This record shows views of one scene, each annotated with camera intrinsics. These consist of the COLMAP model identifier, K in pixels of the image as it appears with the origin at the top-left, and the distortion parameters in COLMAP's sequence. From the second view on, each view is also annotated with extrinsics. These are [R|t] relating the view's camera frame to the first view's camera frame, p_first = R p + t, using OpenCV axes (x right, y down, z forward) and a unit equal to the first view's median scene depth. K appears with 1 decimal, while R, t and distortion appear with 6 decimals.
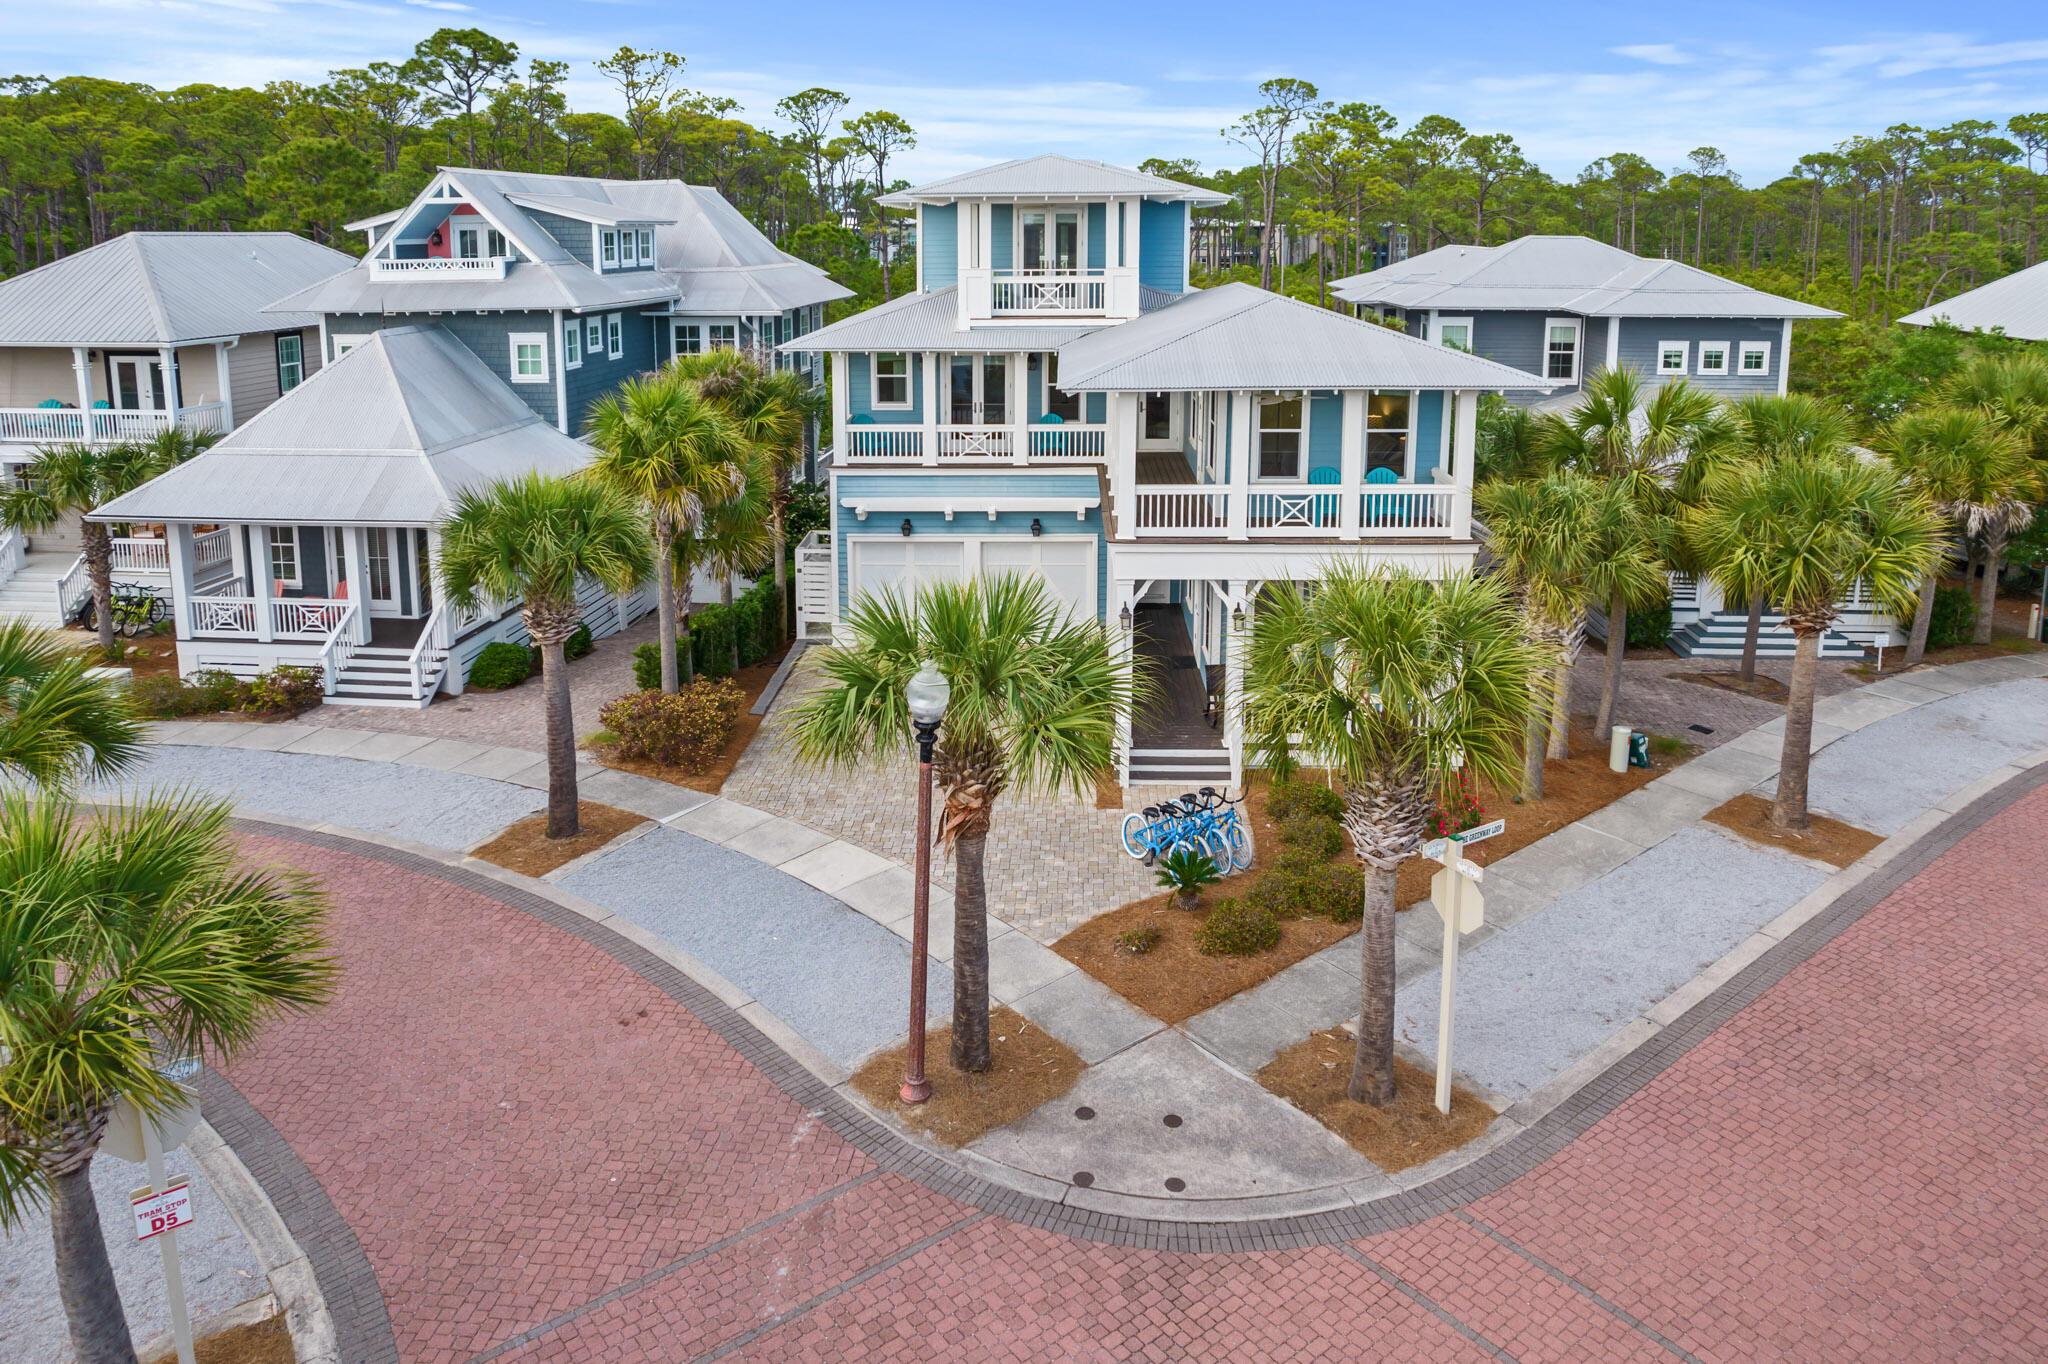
lens RADIAL K [[1311.3, 0, 1031.2], [0, 1311.3, 695.5], [0, 0, 1]] dist [-0.063187, 0.053463]
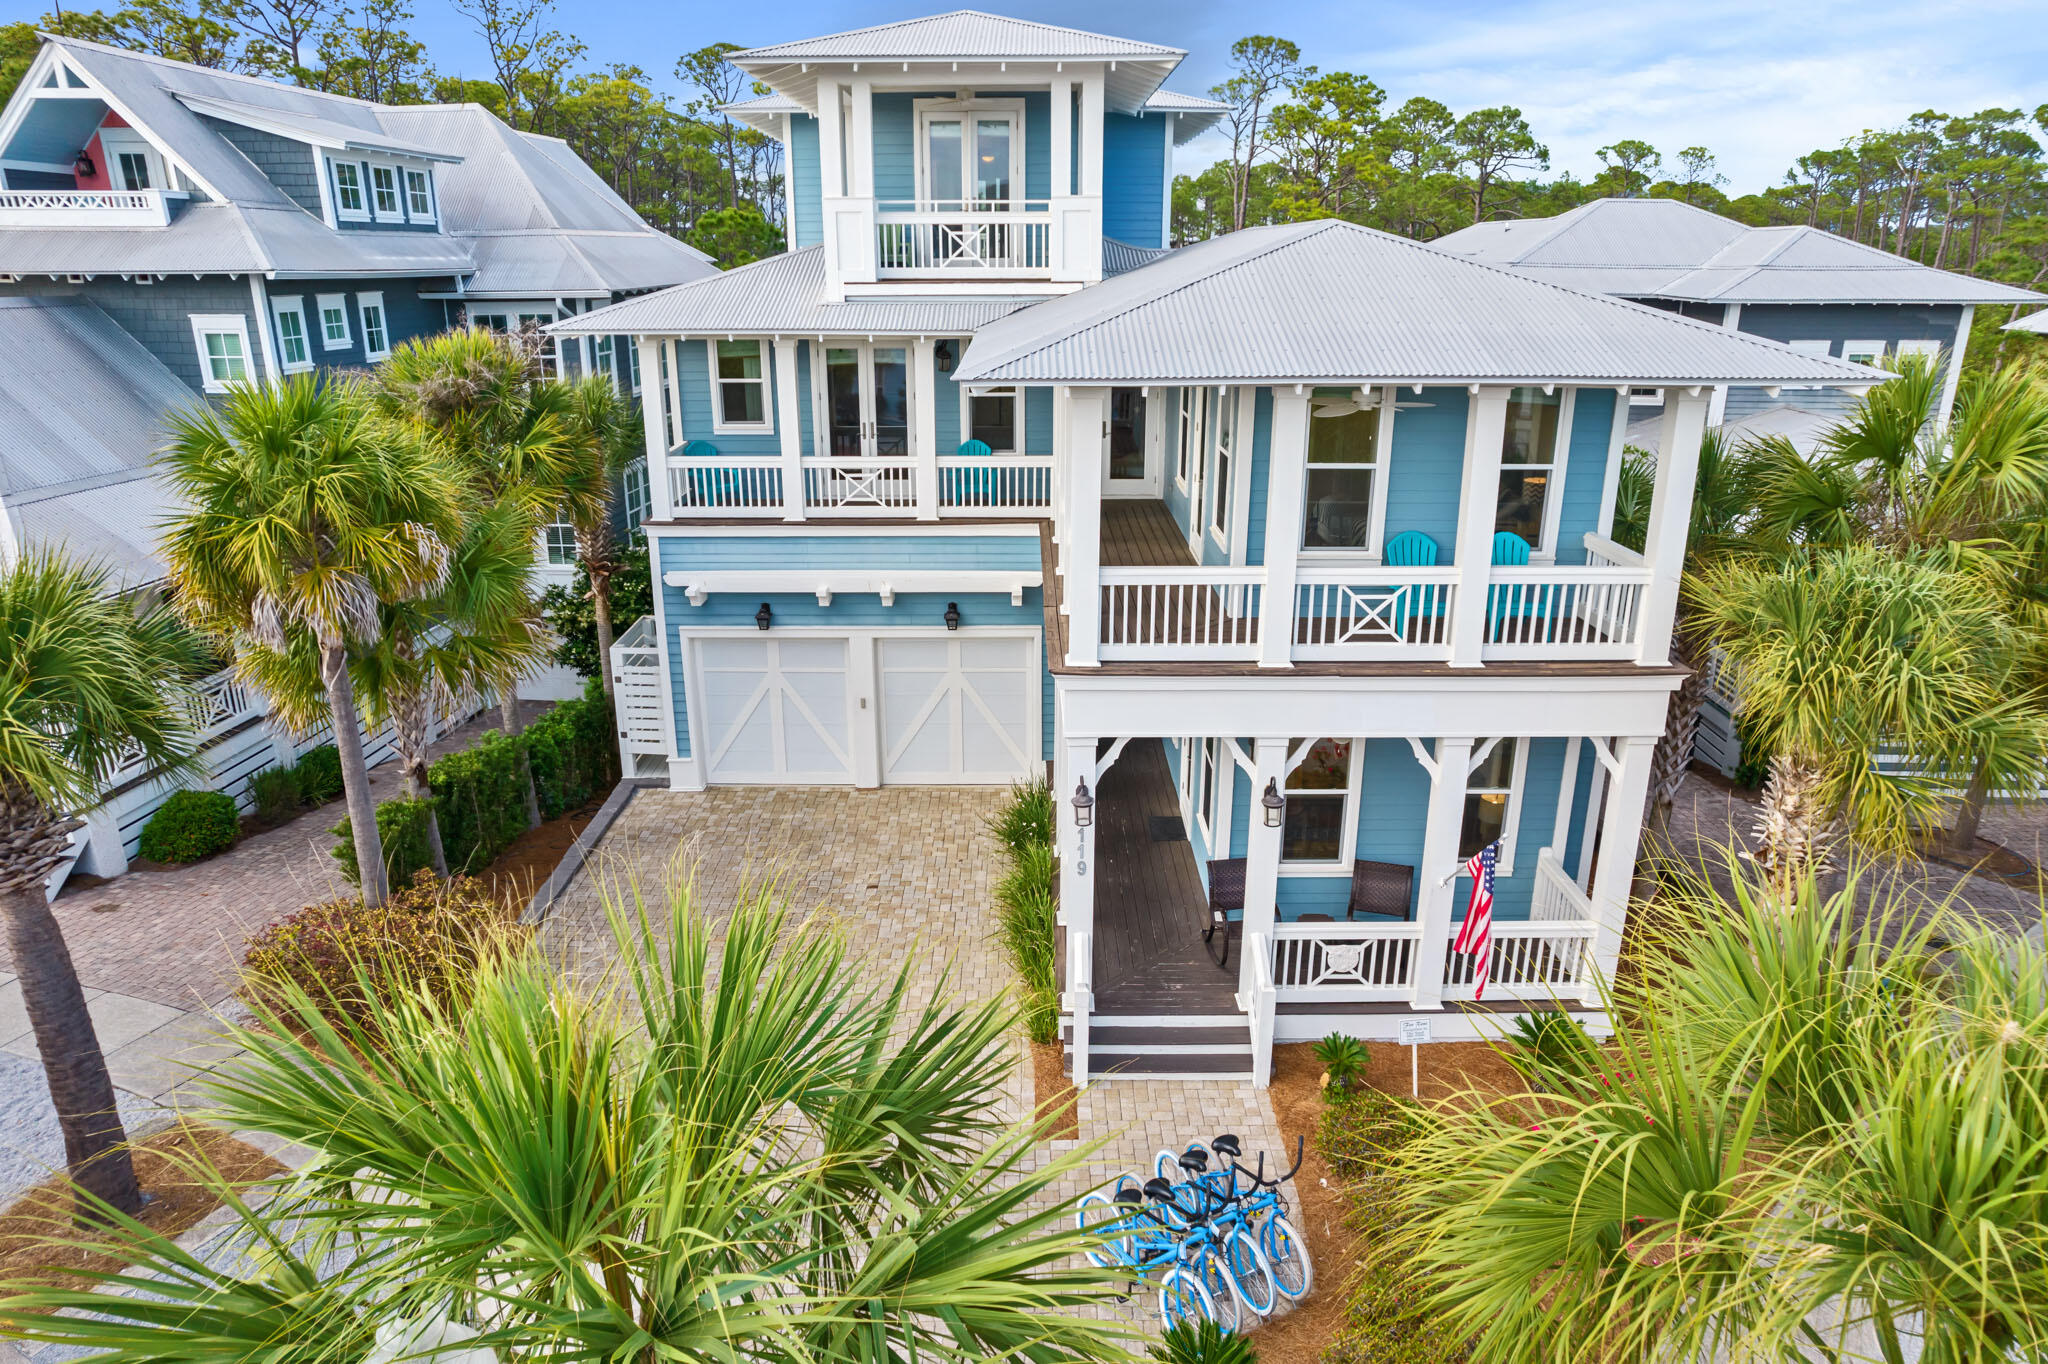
lens RADIAL K [[1286.7, 0, 1045.2], [0, 1286.7, 1037.6], [0, 0, 1]] dist [-0.037569, 0.020090]
pose [[0.998967, -0.016856, 0.042206, 0.020394], [0.007237, 0.975825, 0.218434, -0.058327], [-0.044867, -0.217903, 0.974939, 0.290168]]
